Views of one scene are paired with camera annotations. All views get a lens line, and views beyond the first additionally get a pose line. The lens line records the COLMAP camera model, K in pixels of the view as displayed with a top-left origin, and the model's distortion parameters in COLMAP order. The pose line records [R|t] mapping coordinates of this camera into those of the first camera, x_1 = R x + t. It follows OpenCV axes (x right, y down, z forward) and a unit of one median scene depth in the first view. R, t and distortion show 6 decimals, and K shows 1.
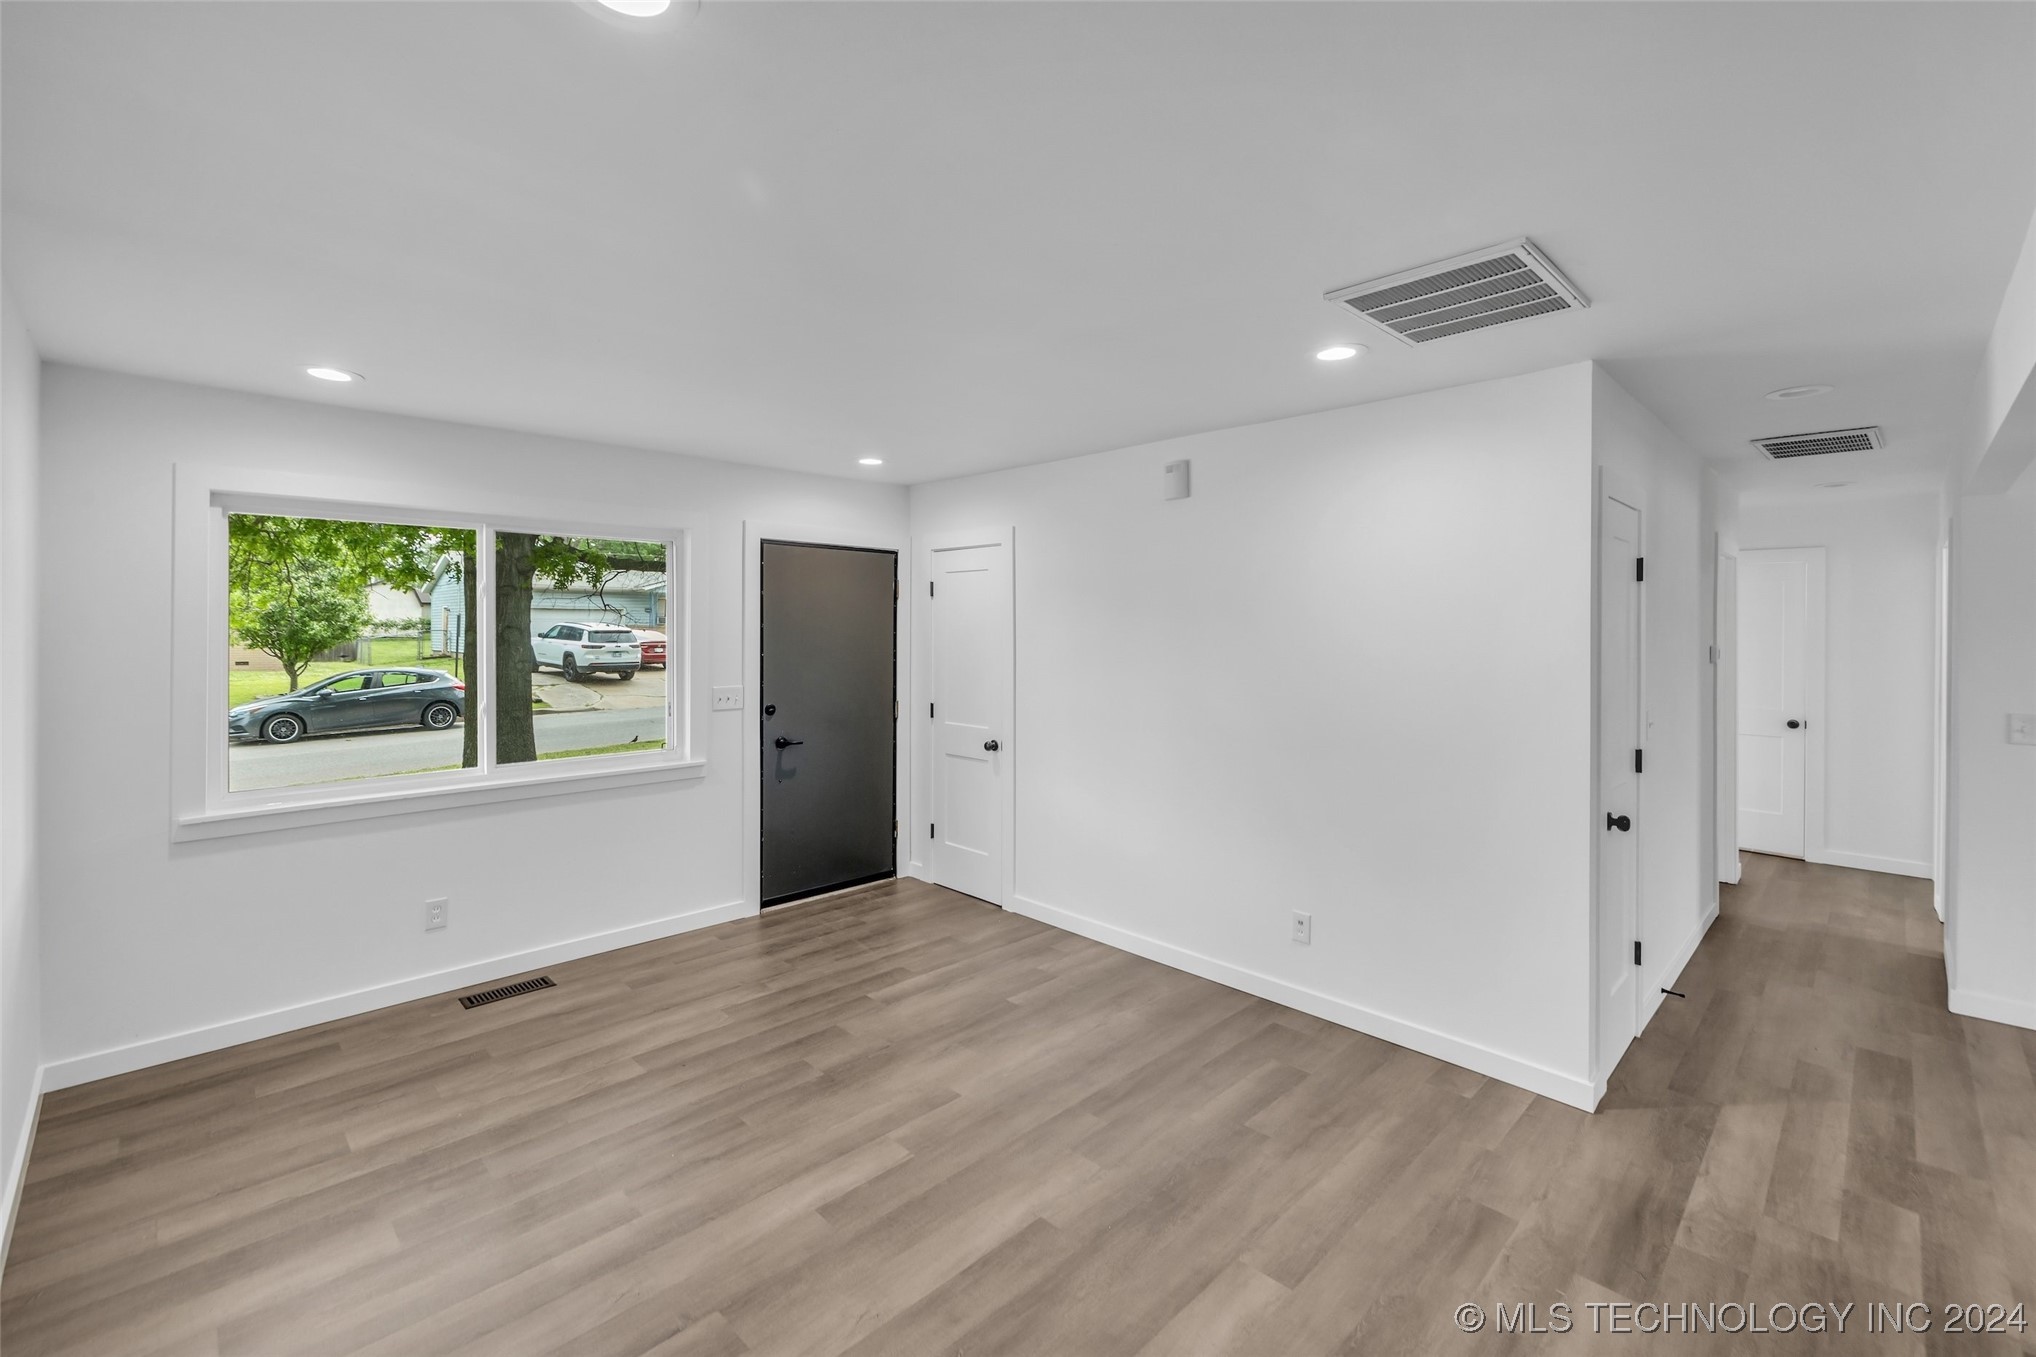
lens RADIAL K [[867.1, 0, 1022.5], [0, 867.1, 629.1], [0, 0, 1]] dist [-0.000152, -0.000013]
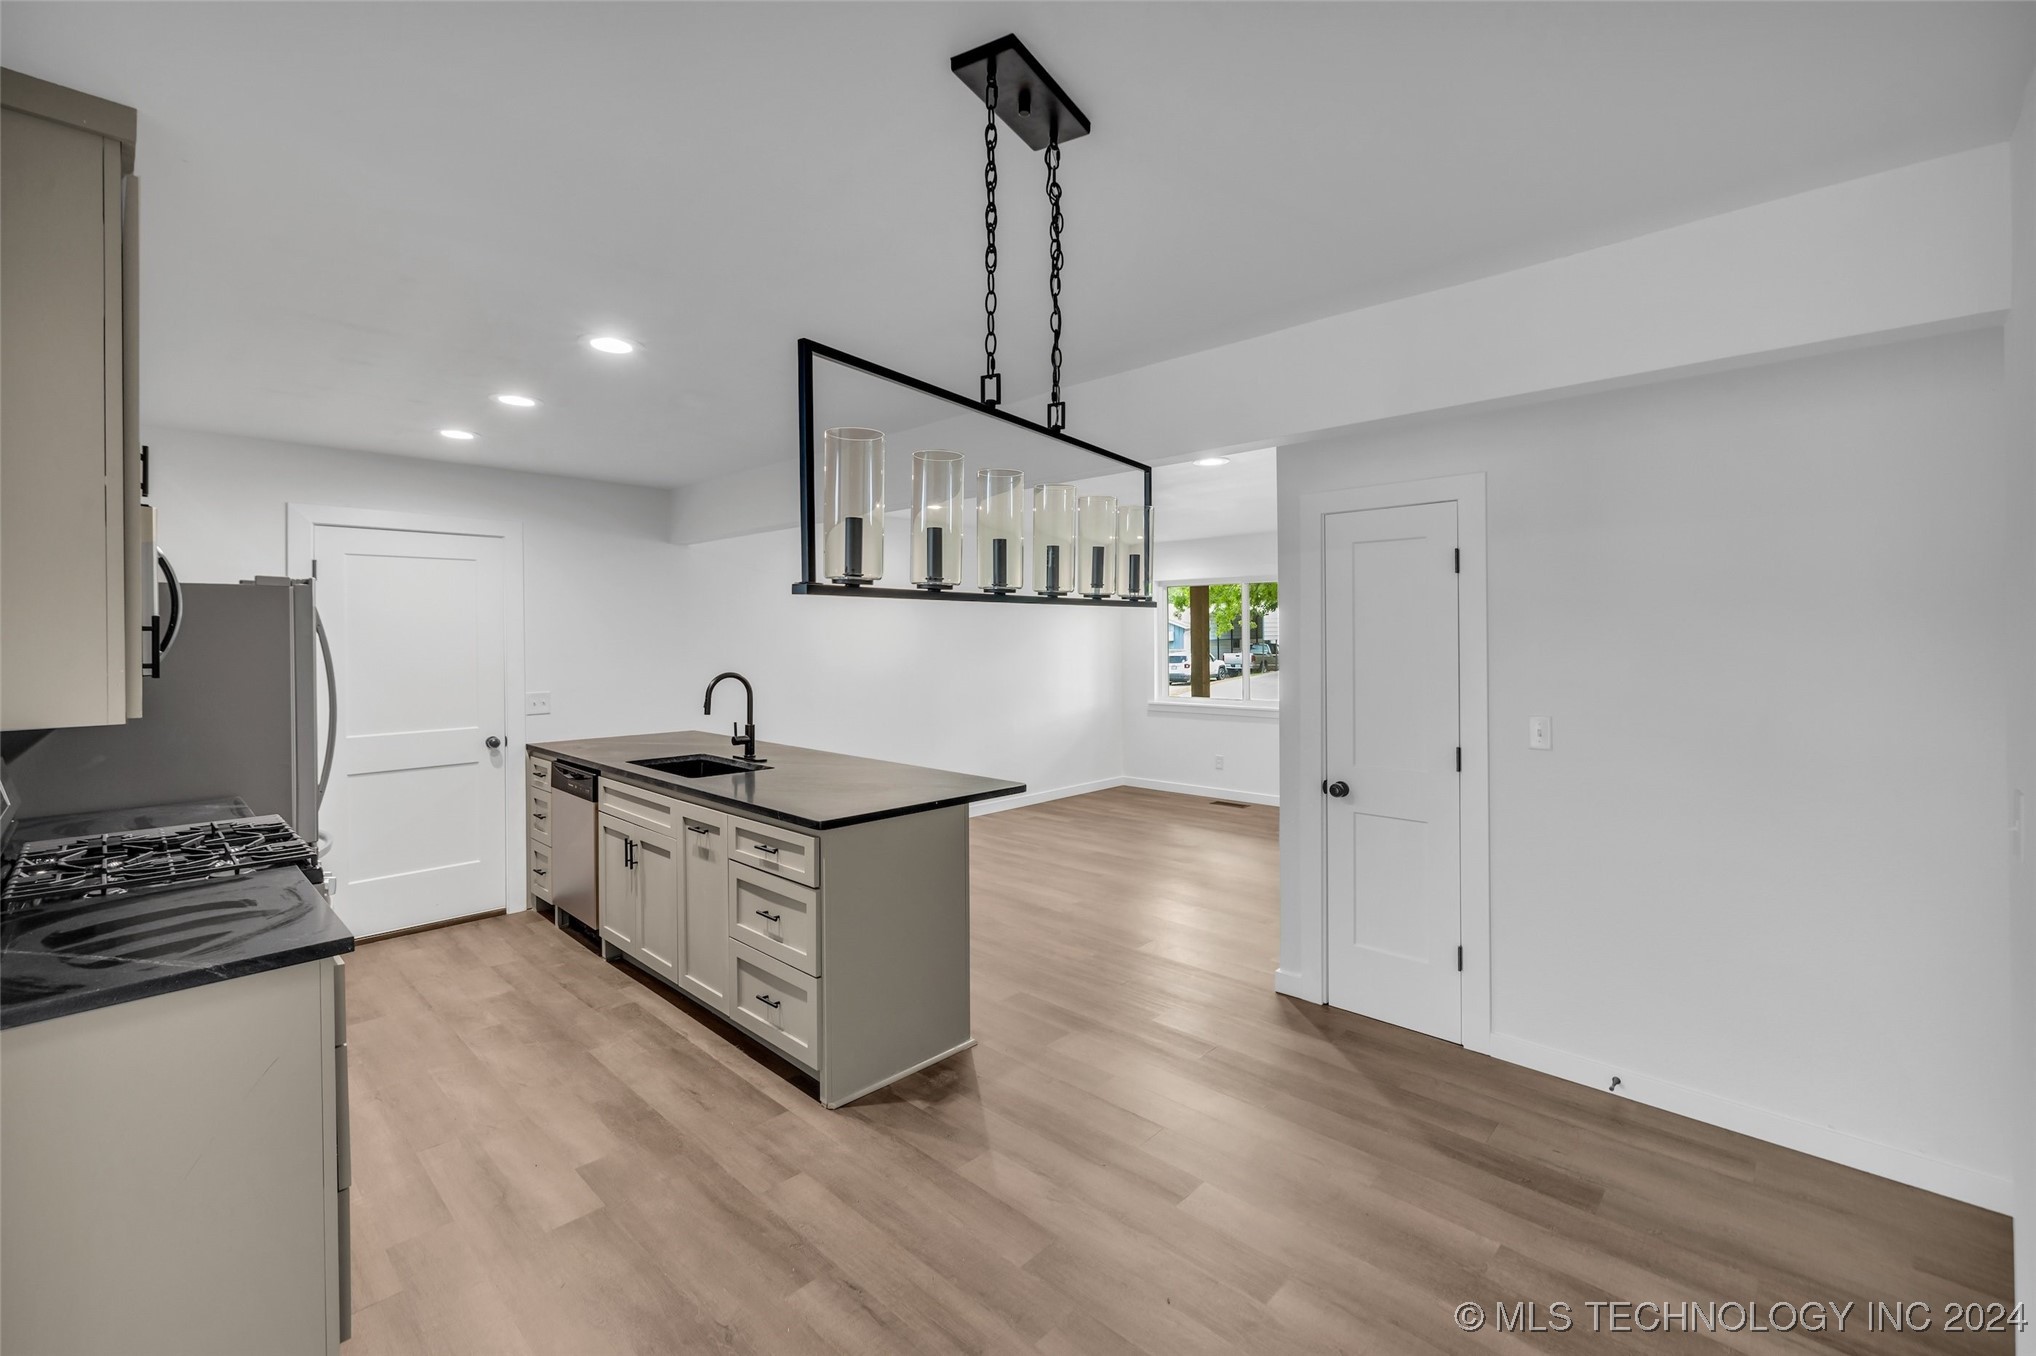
lens RADIAL K [[862.5, 0, 1021.8], [0, 862.5, 639.2], [0, 0, 1]] dist [-0.001133, 0.000174]
pose [[0.028542, -0.000768, -0.999592, 1.493092], [0.006814, 0.999977, -0.000574, 0.014520], [0.999569, -0.006795, 0.028547, 0.439248]]
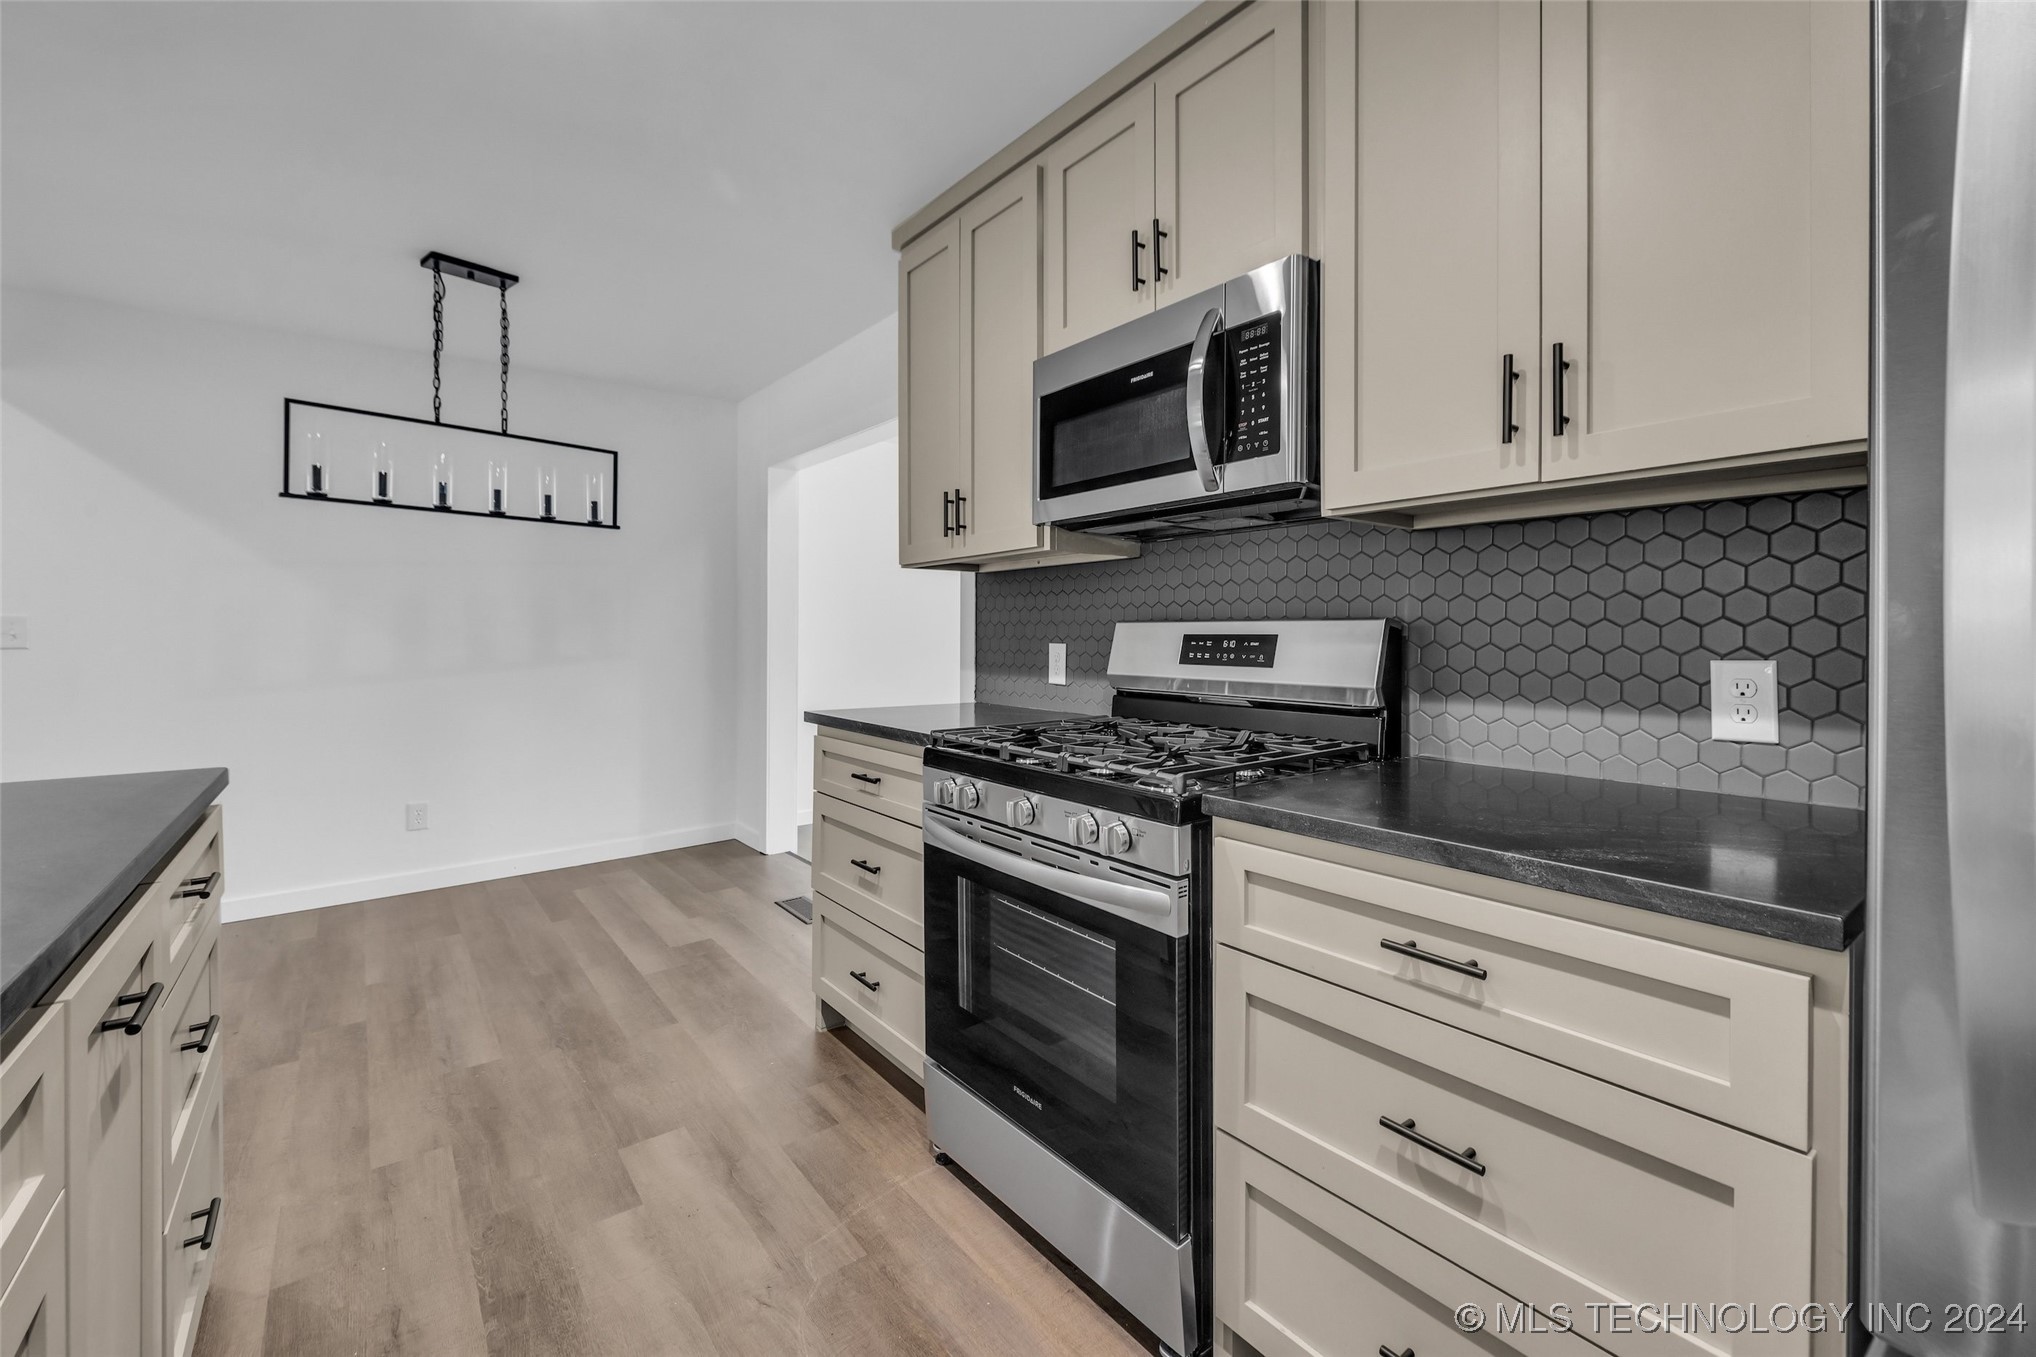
lens RADIAL K [[860.8, 0, 1021.1], [0, 860.8, 638.4], [0, 0, 1]] dist [0.003153, 0.000258]
pose [[0.126801, -0.014892, 0.991816, 0.363168], [-0.002766, 0.999878, 0.015366, 0.099250], [-0.991924, -0.004692, 0.126744, -0.162891]]
